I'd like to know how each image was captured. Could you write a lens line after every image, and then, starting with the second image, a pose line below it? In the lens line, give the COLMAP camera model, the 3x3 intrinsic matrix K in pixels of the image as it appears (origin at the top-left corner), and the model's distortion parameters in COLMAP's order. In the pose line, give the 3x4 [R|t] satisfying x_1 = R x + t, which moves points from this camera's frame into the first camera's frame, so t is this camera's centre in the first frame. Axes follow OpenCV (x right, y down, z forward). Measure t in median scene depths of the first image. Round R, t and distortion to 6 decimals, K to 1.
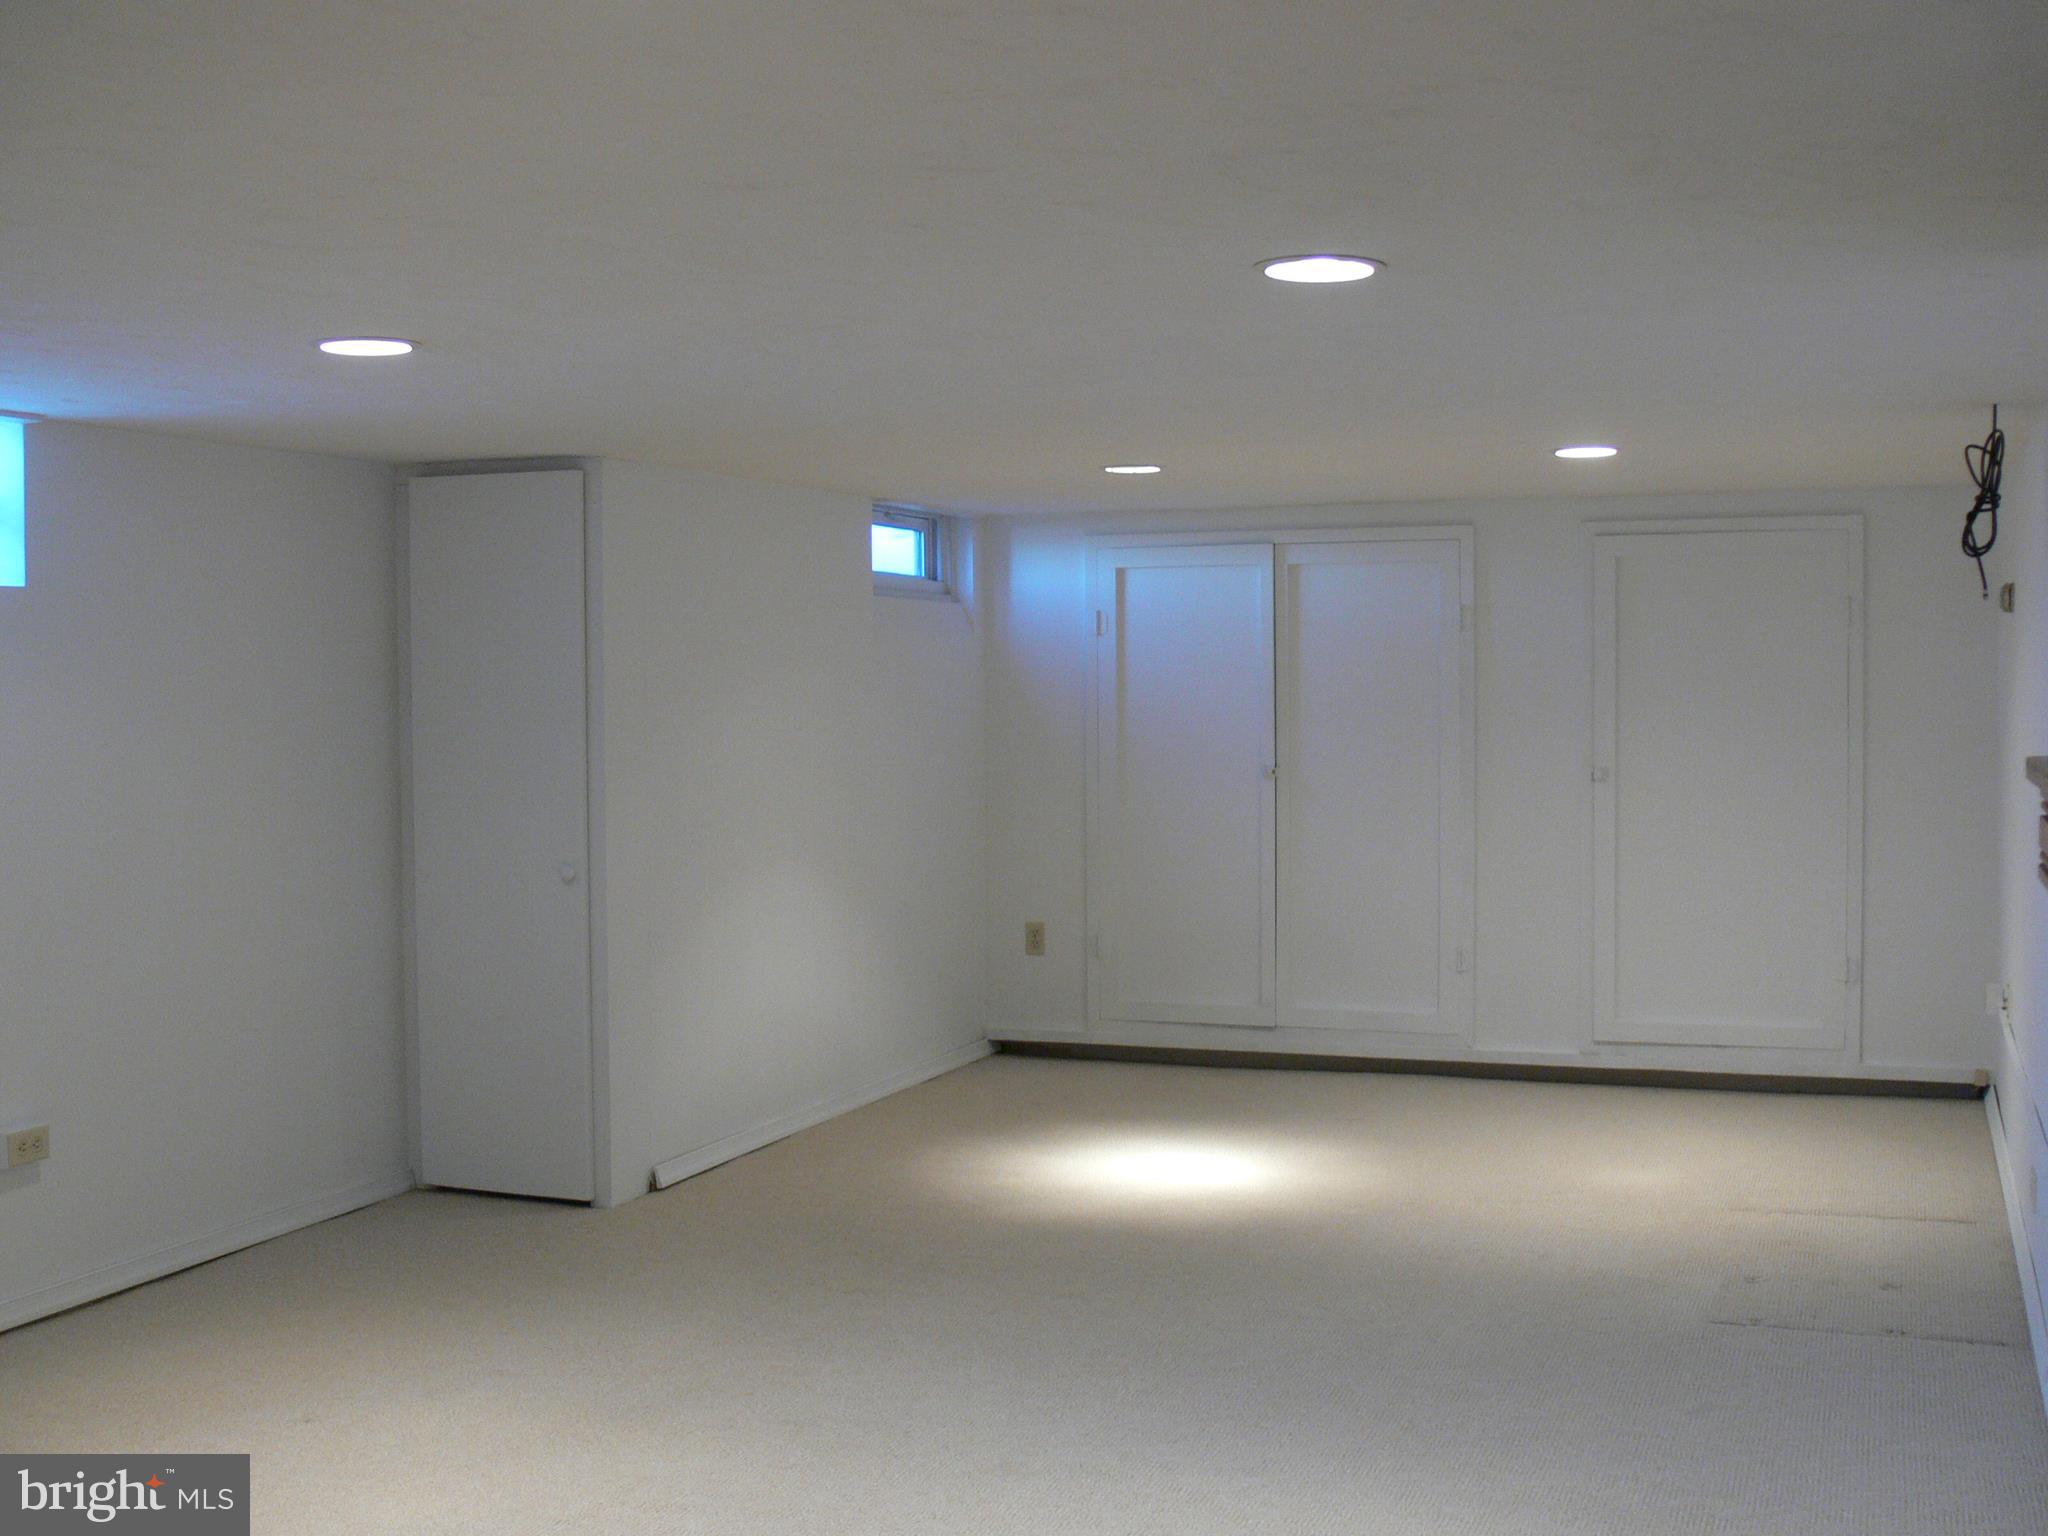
lens RADIAL K [[2403.5, 0, 1024.0], [0, 2403.5, 768.0], [0, 0, 1]] dist [-0.155663, 0.188702]
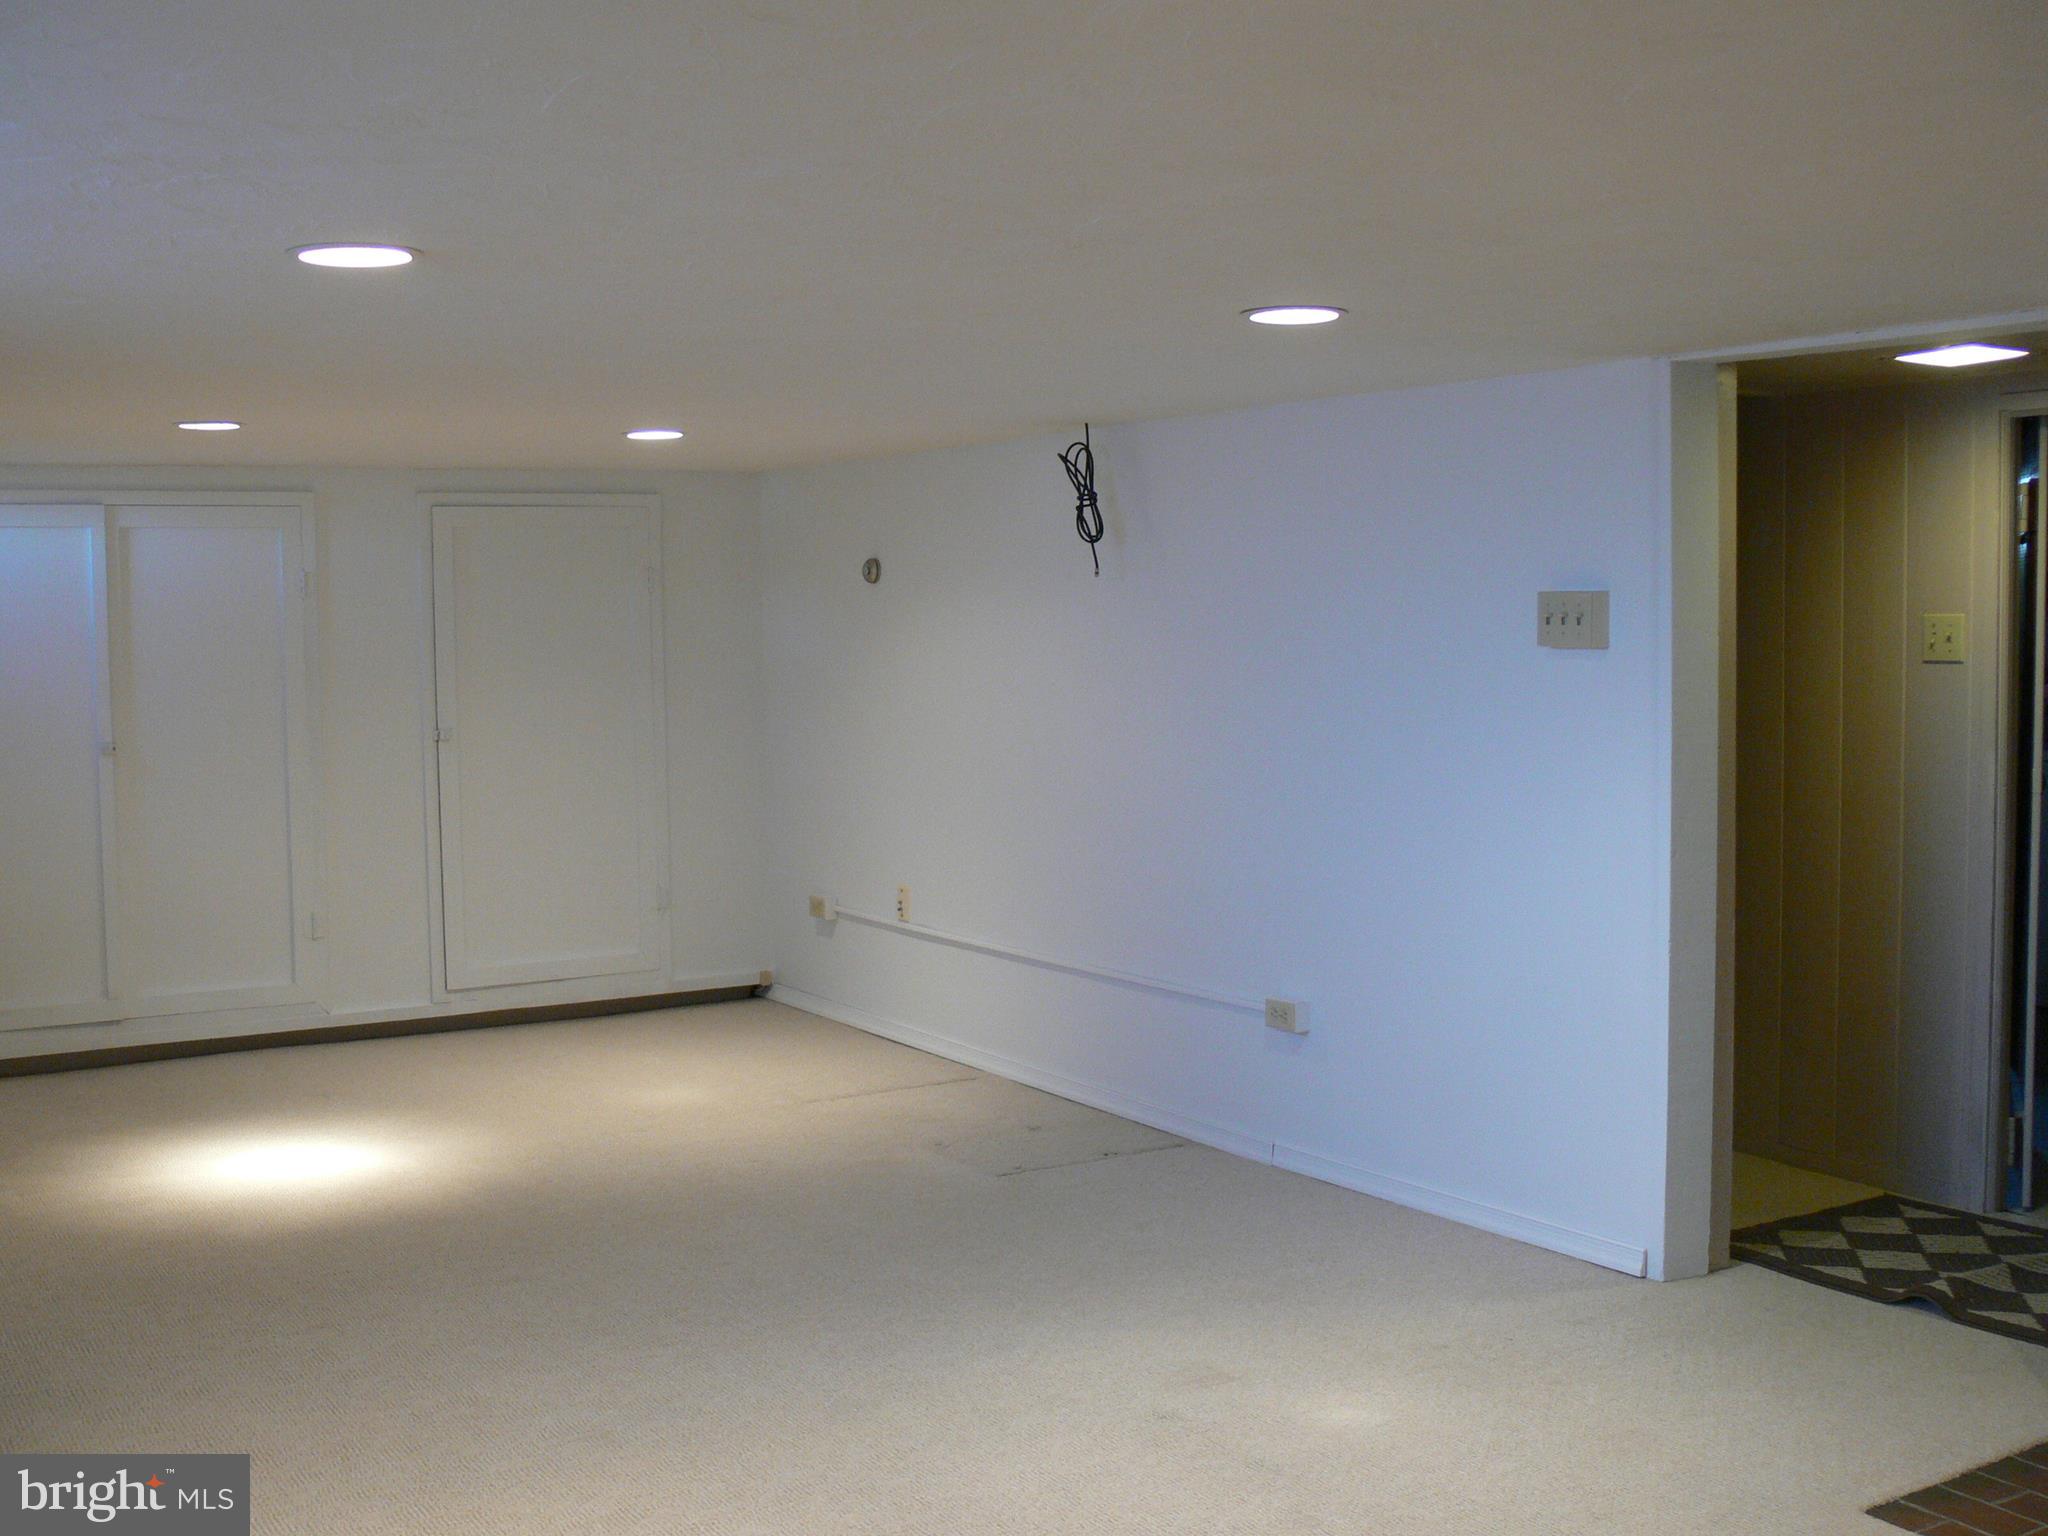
lens RADIAL K [[2403.5, 0, 1024.0], [0, 2403.5, 768.0], [0, 0, 1]] dist [-0.155663, 0.188702]
pose [[0.599391, -0.052420, 0.798738, -0.431740], [0.038151, 0.998590, 0.036906, -0.011573], [-0.799547, 0.008351, 0.600546, 0.166935]]
